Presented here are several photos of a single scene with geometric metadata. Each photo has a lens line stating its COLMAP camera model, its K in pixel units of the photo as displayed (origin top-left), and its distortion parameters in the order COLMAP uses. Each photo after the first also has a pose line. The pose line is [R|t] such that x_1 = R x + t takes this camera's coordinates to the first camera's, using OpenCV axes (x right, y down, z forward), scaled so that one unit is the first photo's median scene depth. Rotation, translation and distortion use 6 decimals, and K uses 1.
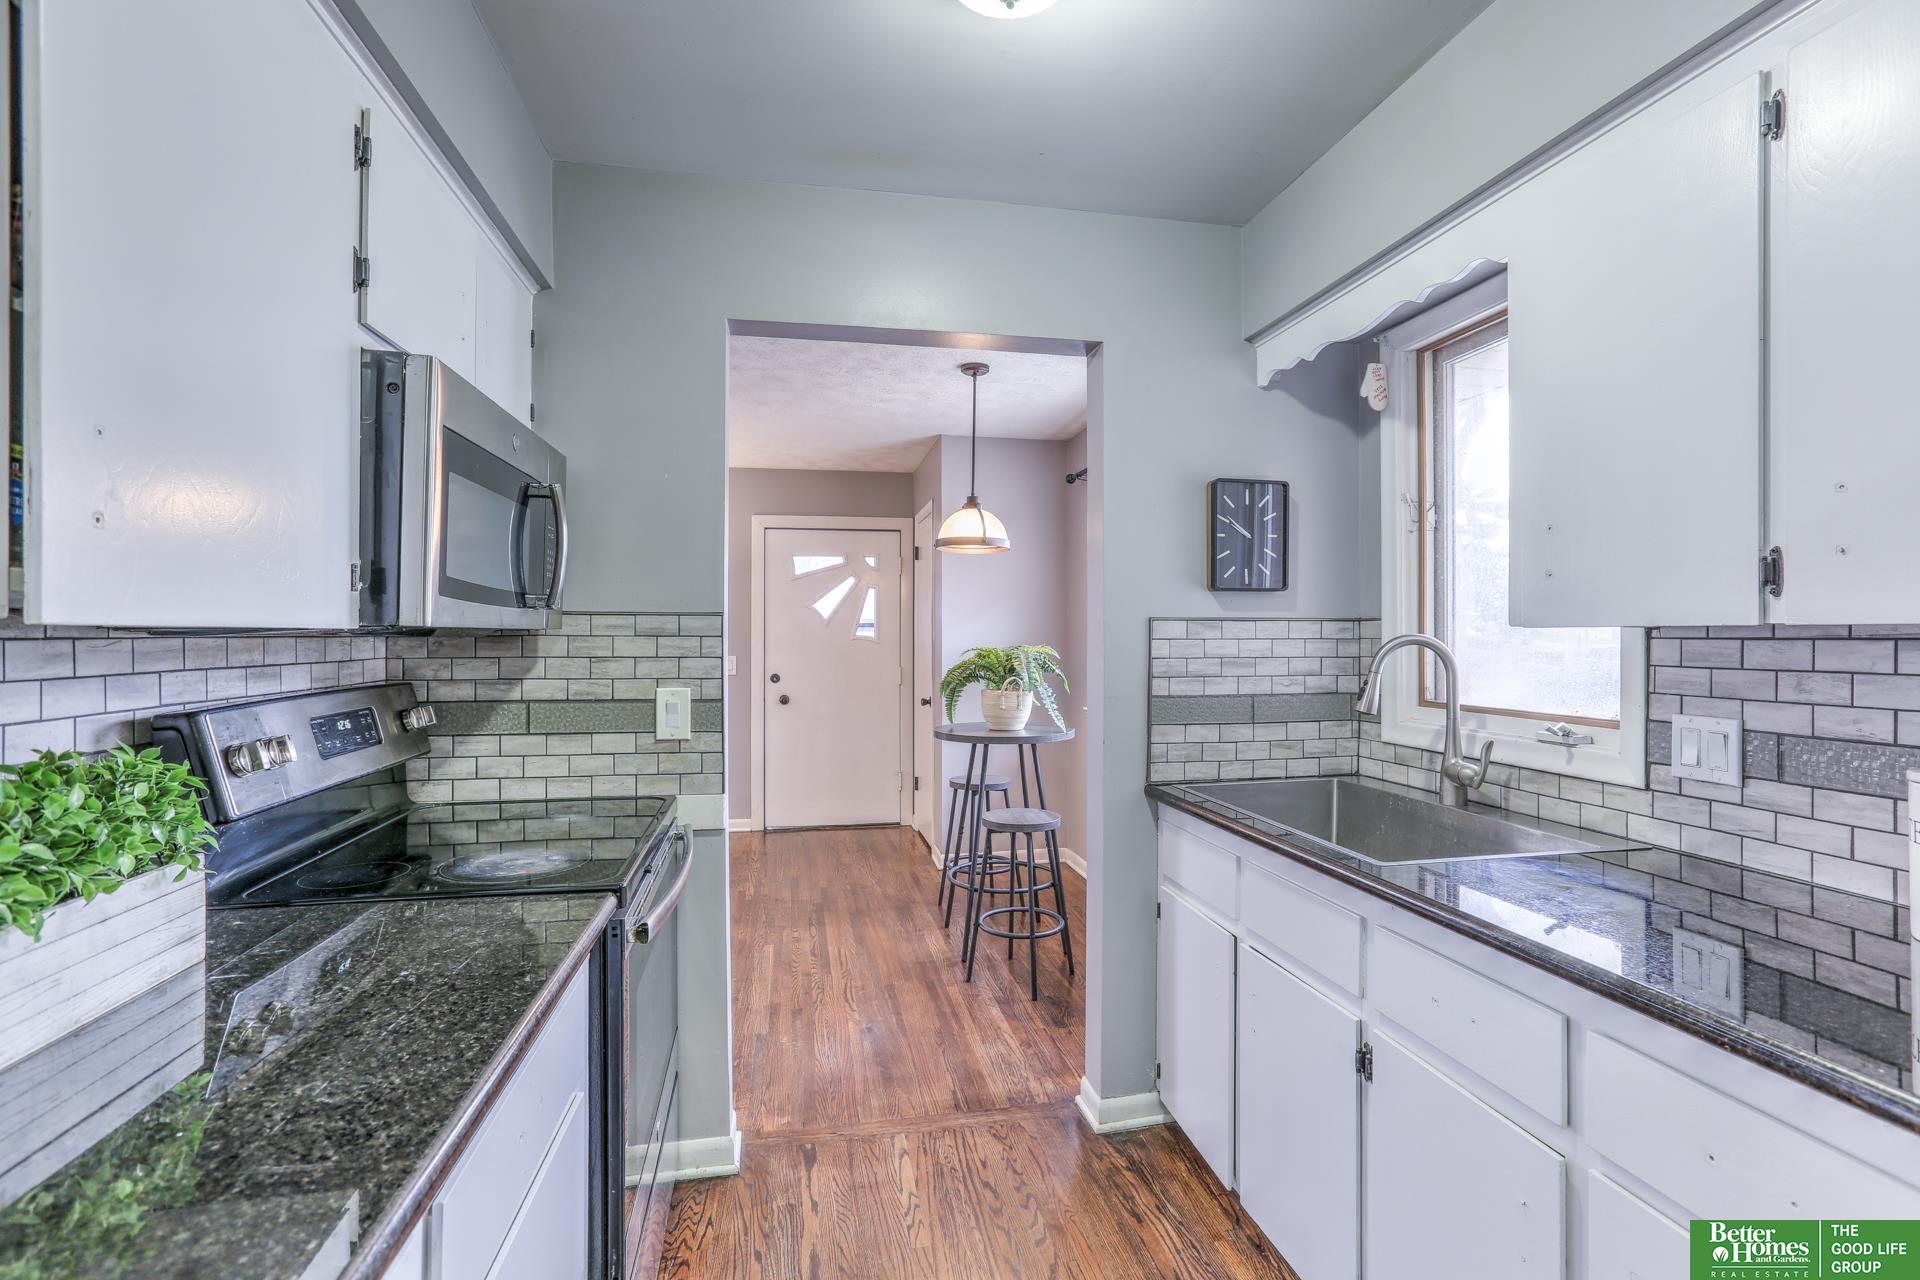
lens RADIAL K [[875.4, 0, 960.0], [0, 875.4, 640.0], [0, 0, 1]] dist [-0.034230, 0.022543]
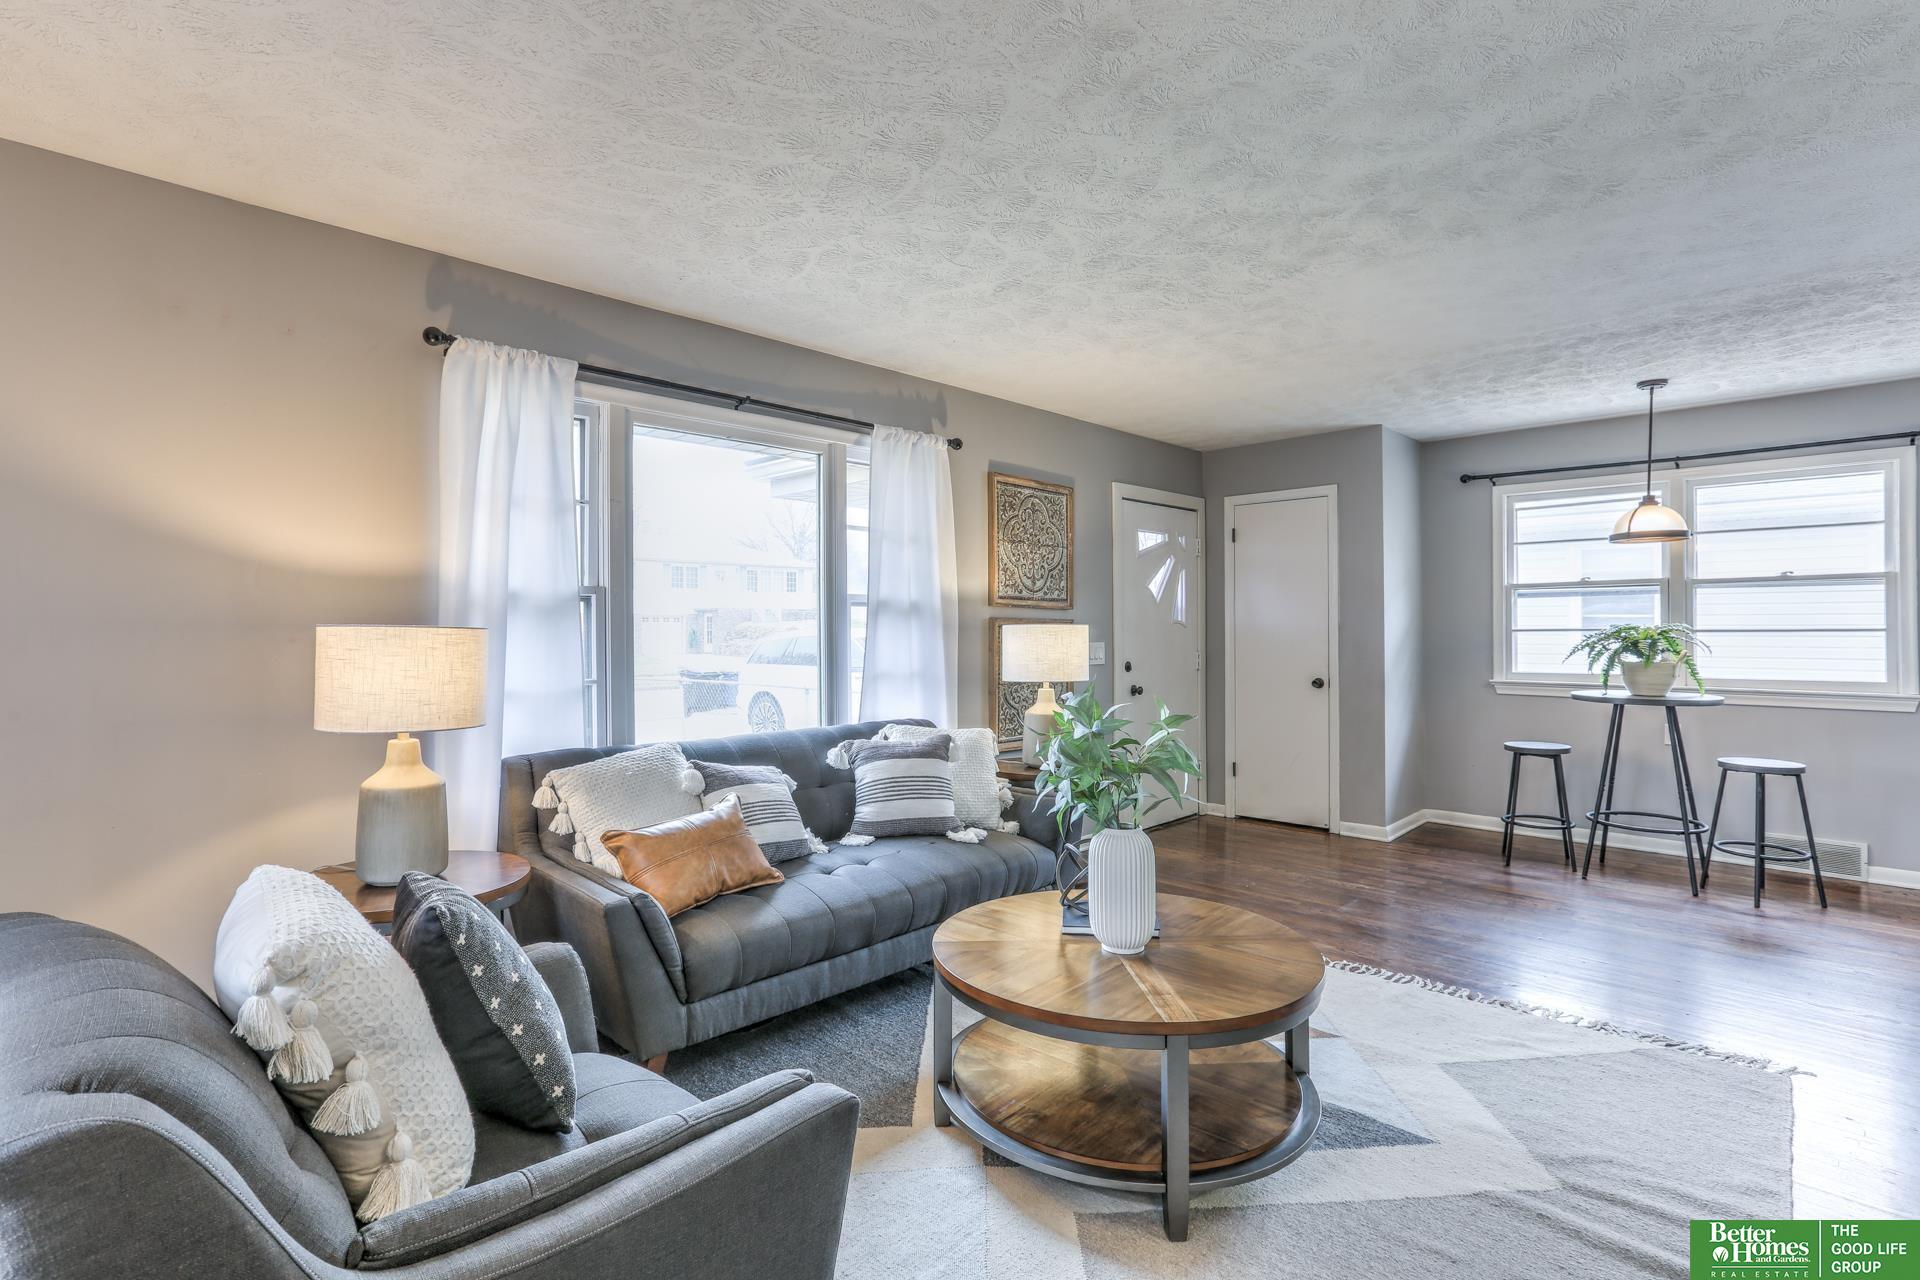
lens RADIAL K [[912.4, 0, 935.7], [0, 912.4, 619.8], [0, 0, 1]] dist [-0.000215, 0.009474]
pose [[0.815534, -0.001500, 0.578707, -2.378101], [0.009536, 0.999896, -0.010846, 0.011692], [-0.578630, 0.014364, 0.815463, 0.914827]]
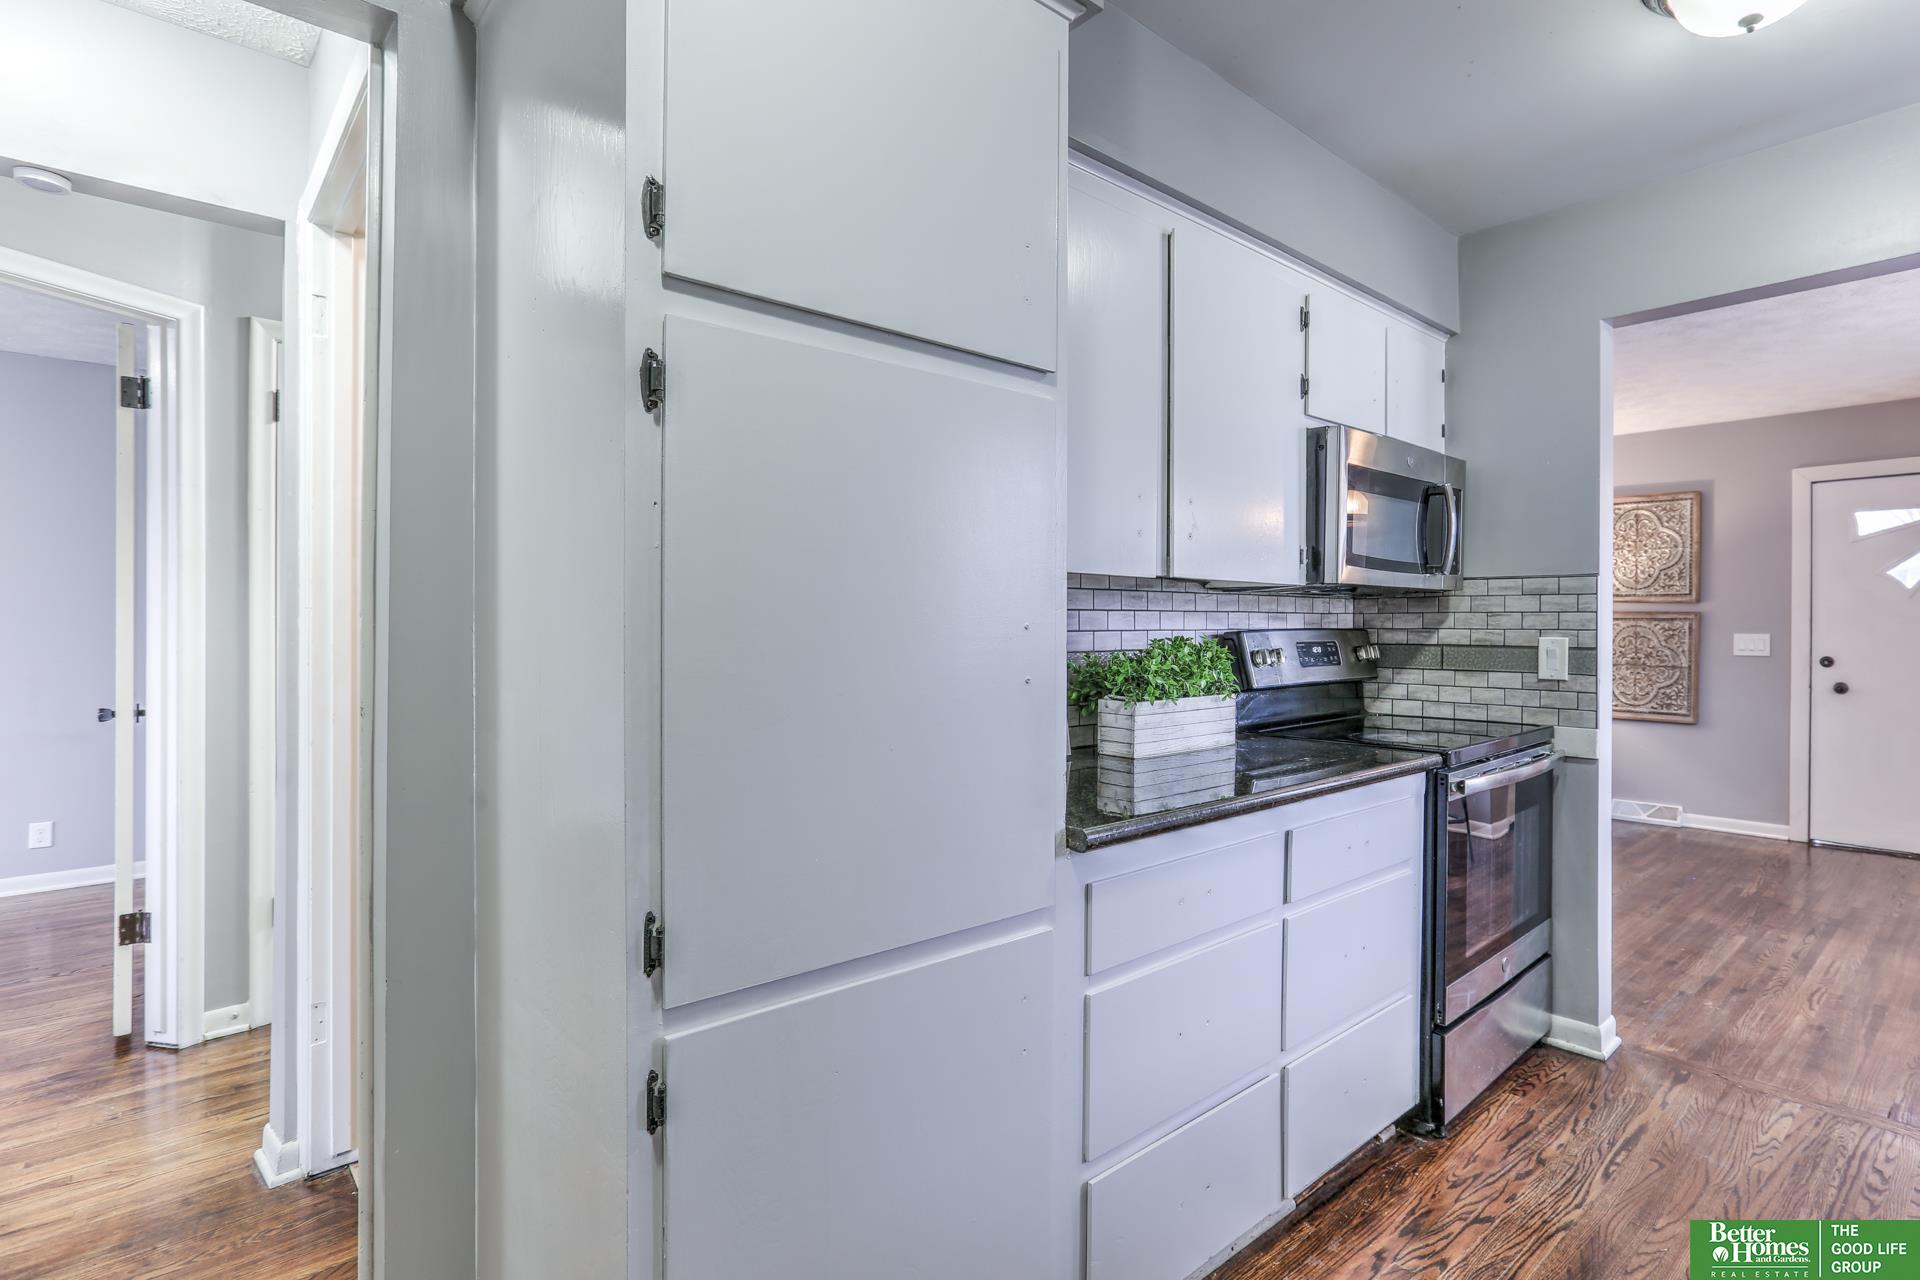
lens RADIAL K [[956.8, 0, 1039.9], [0, 956.8, 631.6], [0, 0, 1]] dist [-0.039105, 0.025570]
pose [[0.536950, 0.004873, -0.843600, 0.369968], [-0.005254, 0.999983, 0.002432, 0.044098], [0.843597, 0.003127, 0.536967, -0.286560]]
